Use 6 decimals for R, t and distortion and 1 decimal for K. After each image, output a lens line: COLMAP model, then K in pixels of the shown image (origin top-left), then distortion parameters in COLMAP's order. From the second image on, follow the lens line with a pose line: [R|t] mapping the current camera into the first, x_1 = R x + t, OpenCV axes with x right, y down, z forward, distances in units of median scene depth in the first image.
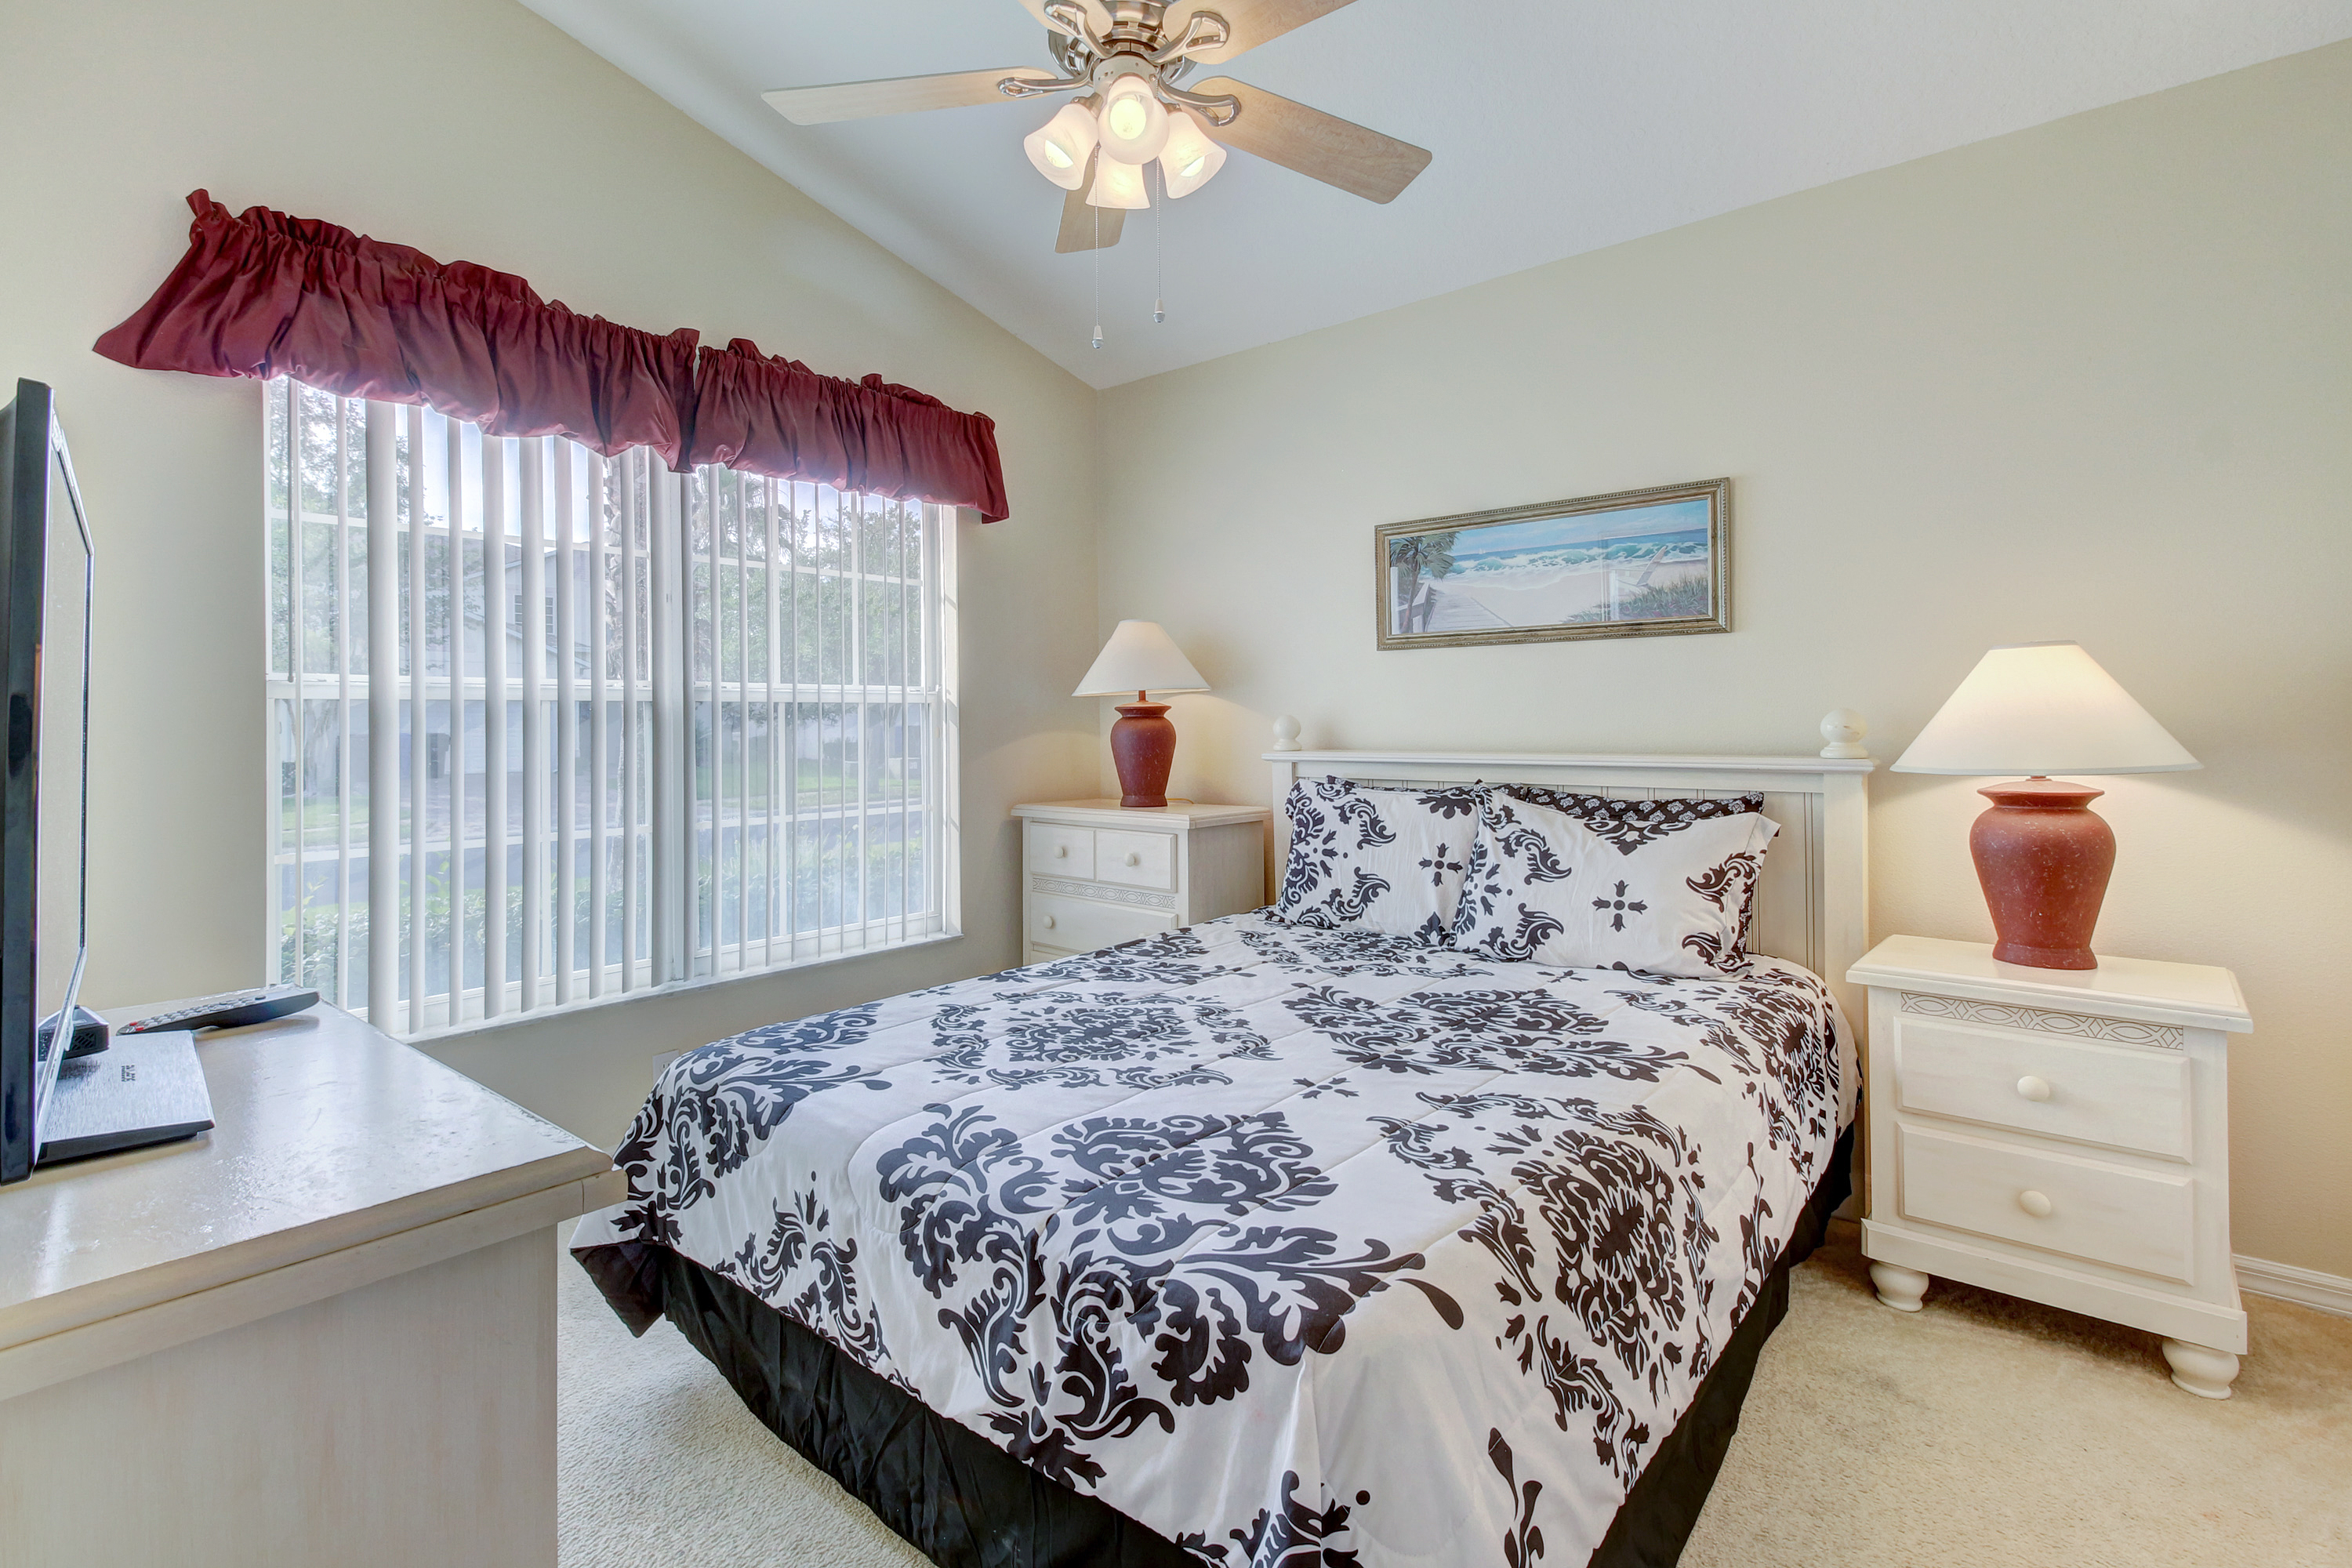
lens RADIAL K [[1114.7, 0, 1172.9], [0, 1114.7, 698.5], [0, 0, 1]] dist [0.017603, -0.009793]
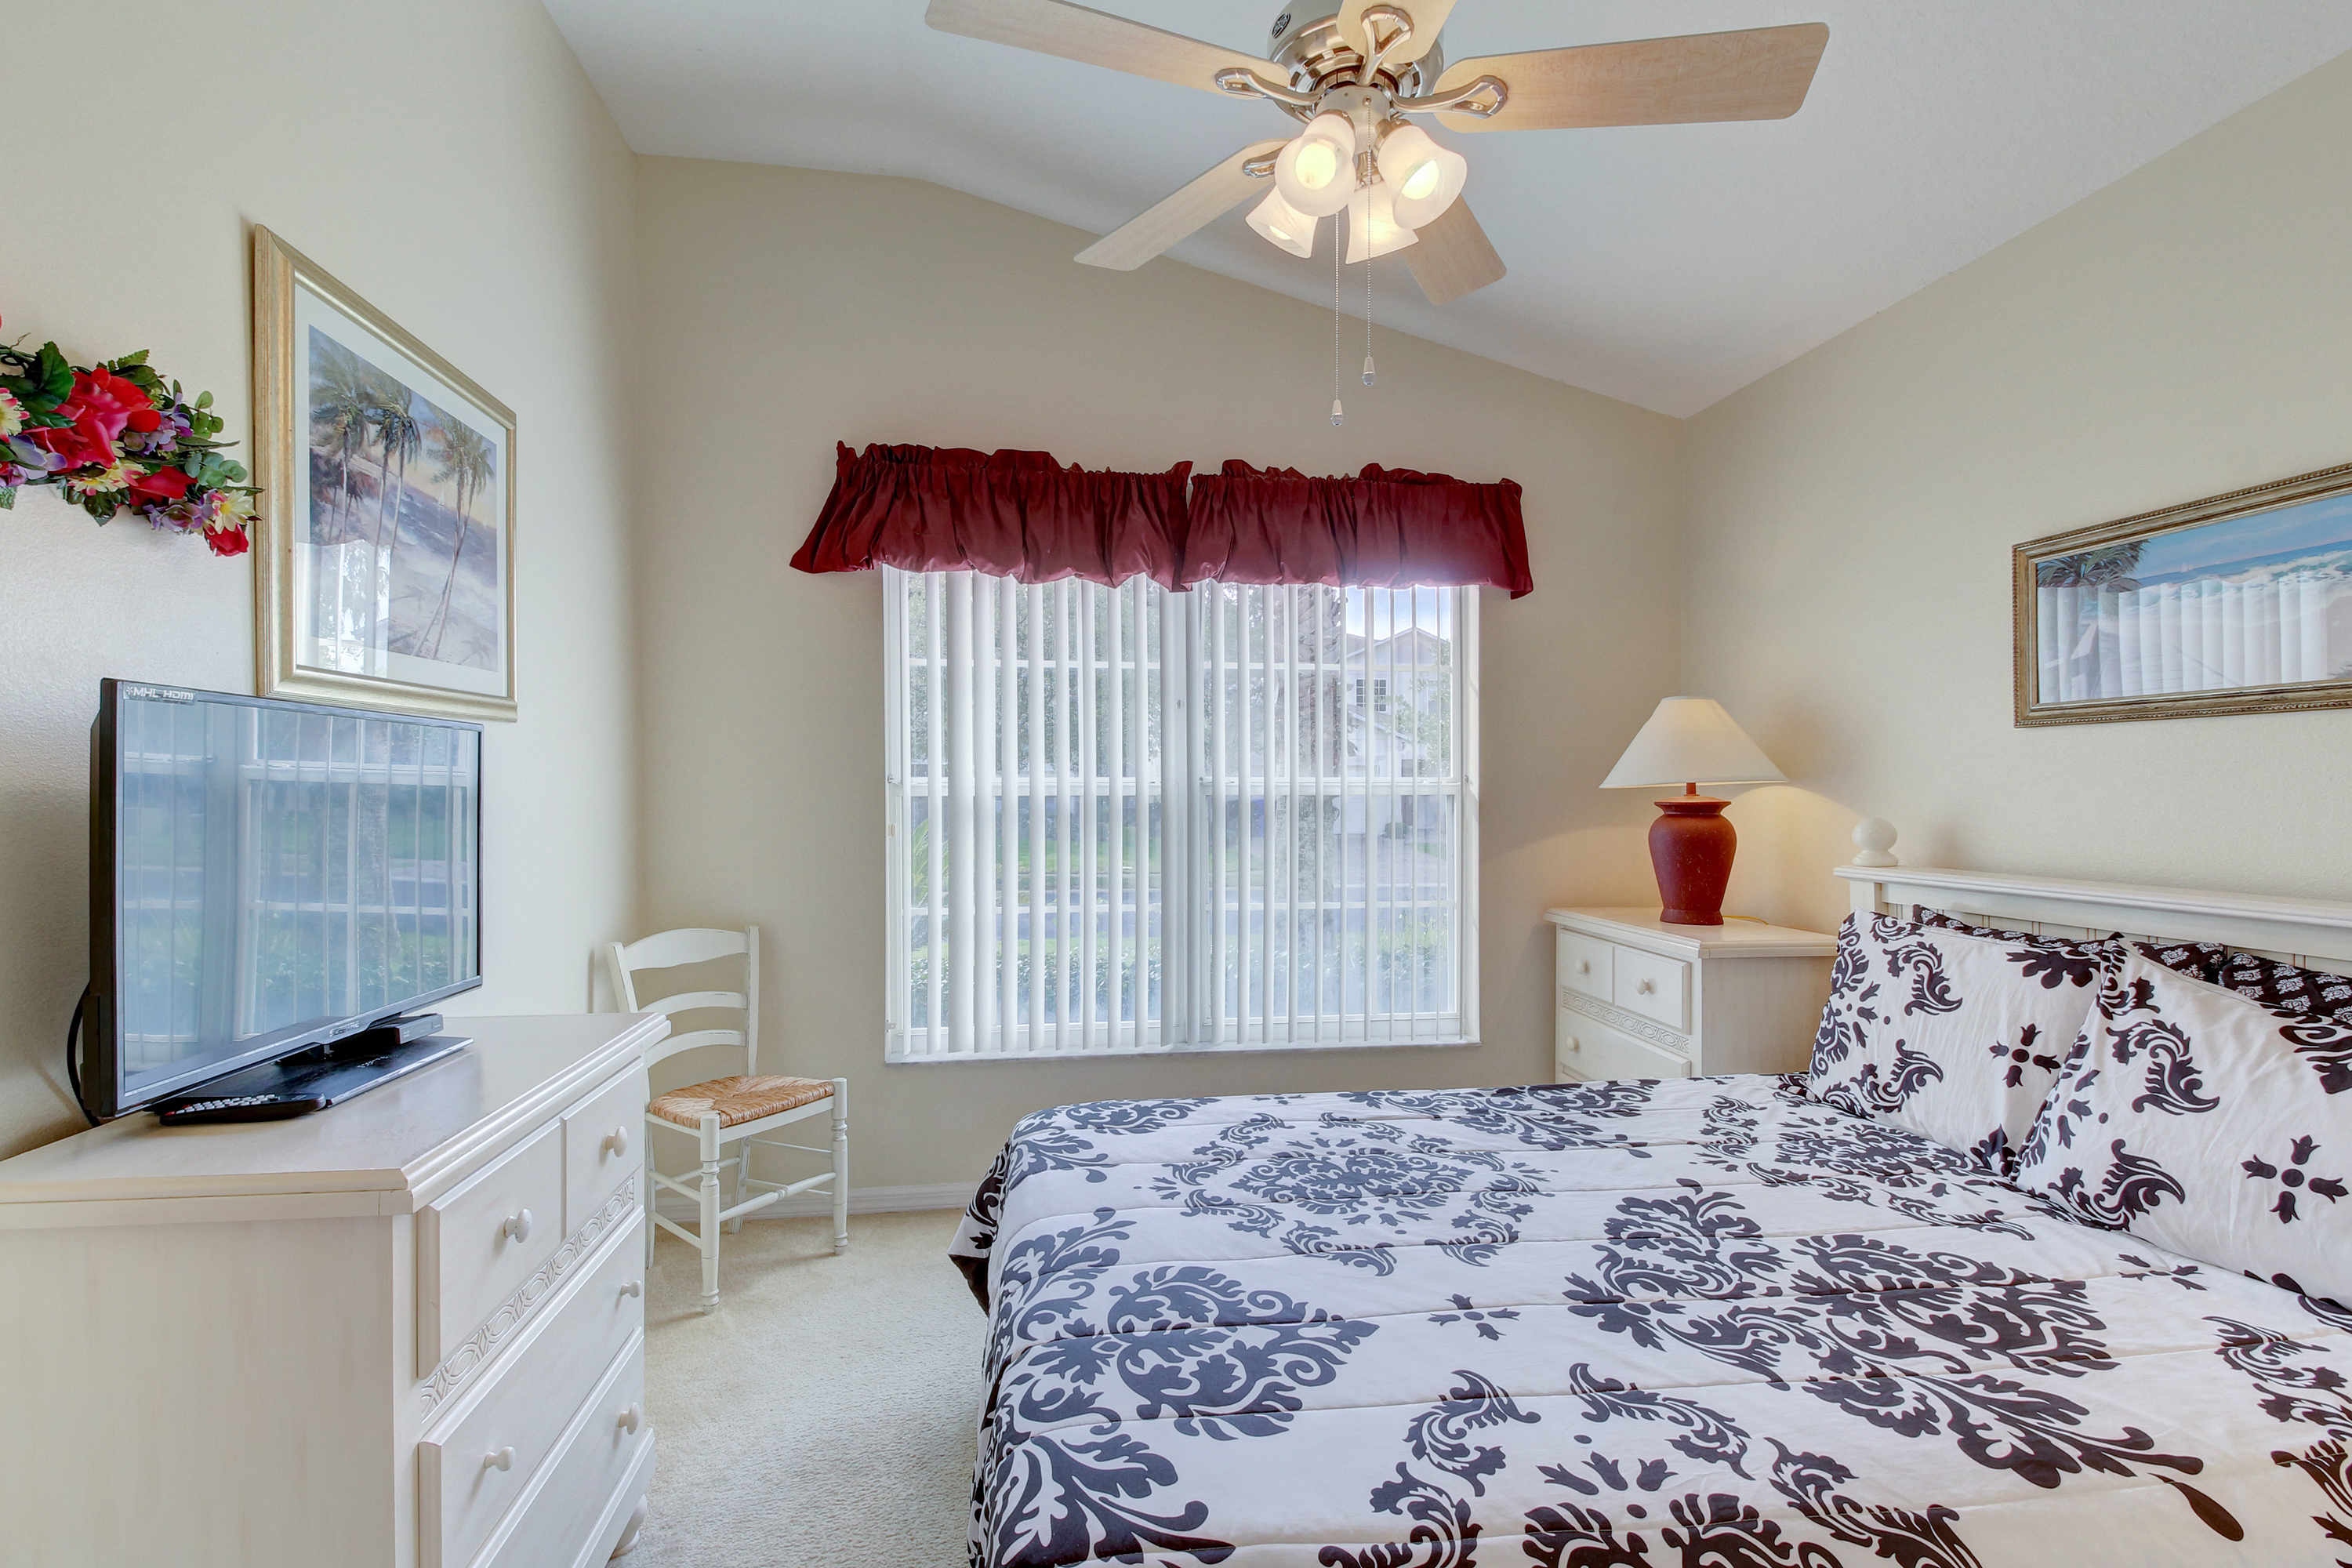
lens RADIAL K [[1114.7, 0, 1161.5], [0, 1114.7, 792.4], [0, 0, 1]] dist [0.017603, -0.009793]
pose [[0.742654, 0.007821, -0.669630, 0.306058], [0.008751, 0.999733, 0.021381, -0.026995], [0.669618, -0.021739, 0.742387, 0.161681]]
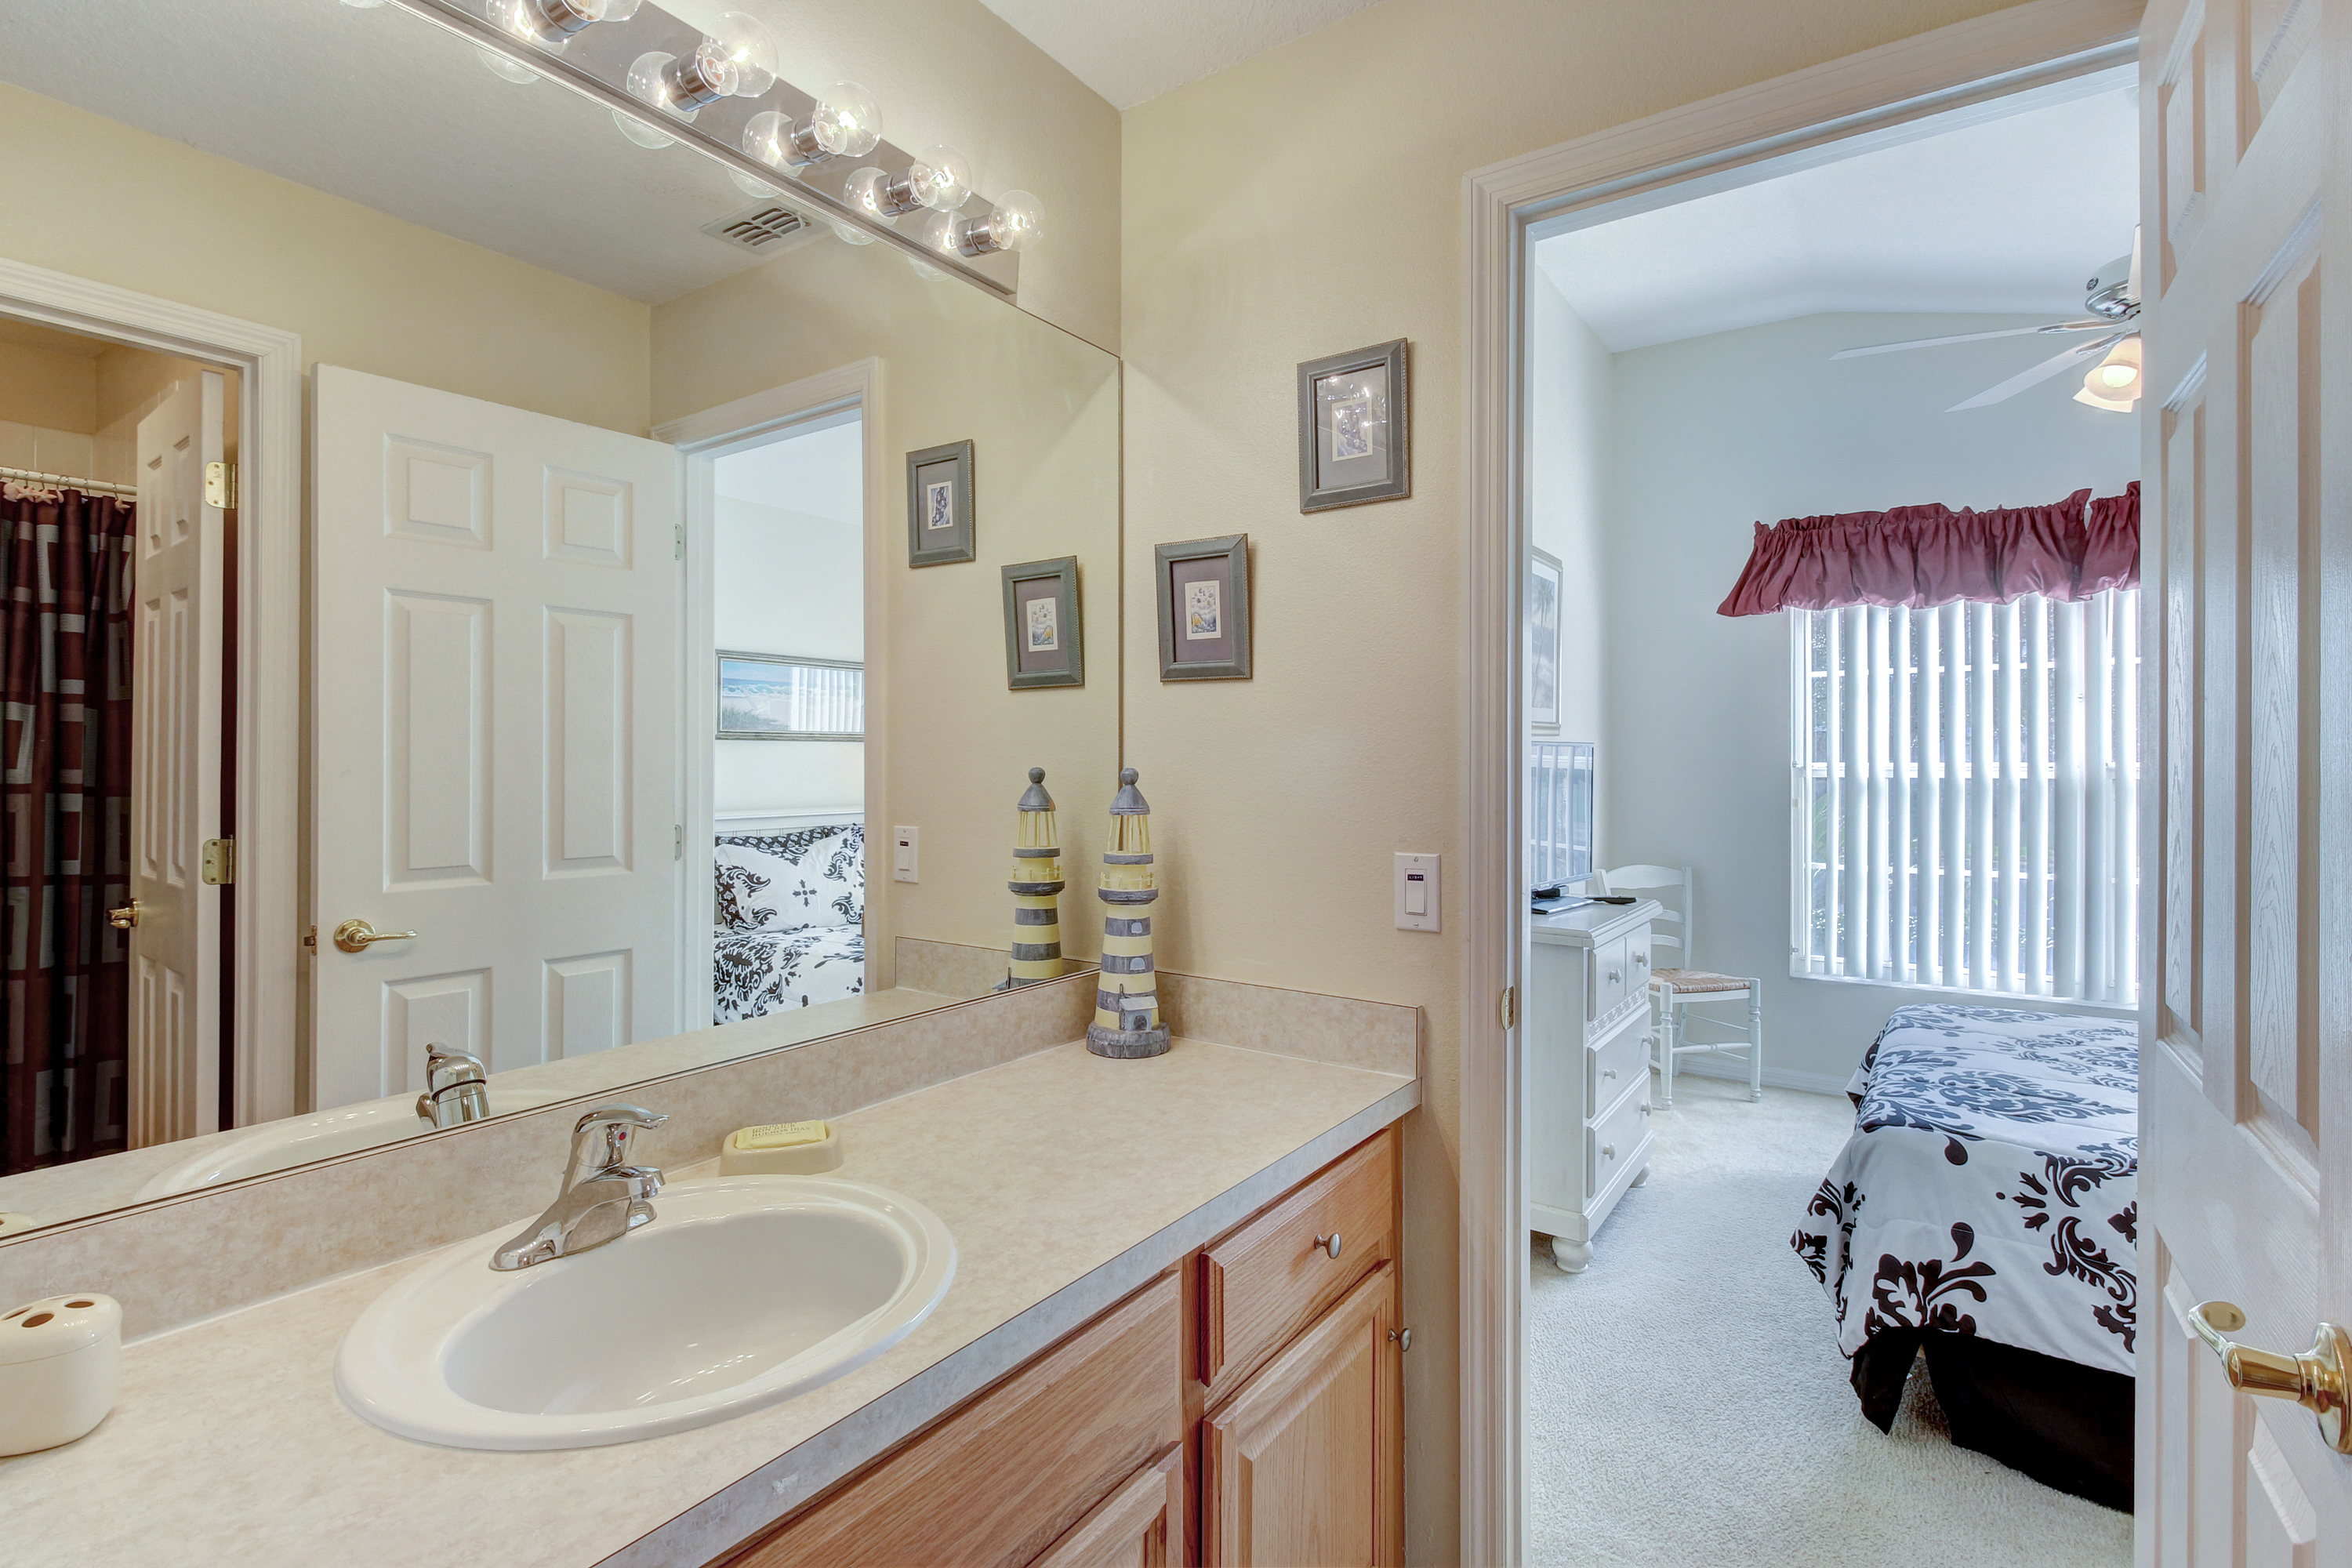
lens RADIAL K [[1114.7, 0, 1171.9], [0, 1114.7, 768.4], [0, 0, 1]] dist [0.017603, -0.009793]
pose [[0.098799, 0.016522, -0.994970, 0.776915], [0.020761, 0.999610, 0.018660, -0.058989], [0.994891, -0.022500, 0.098418, -0.176599]]
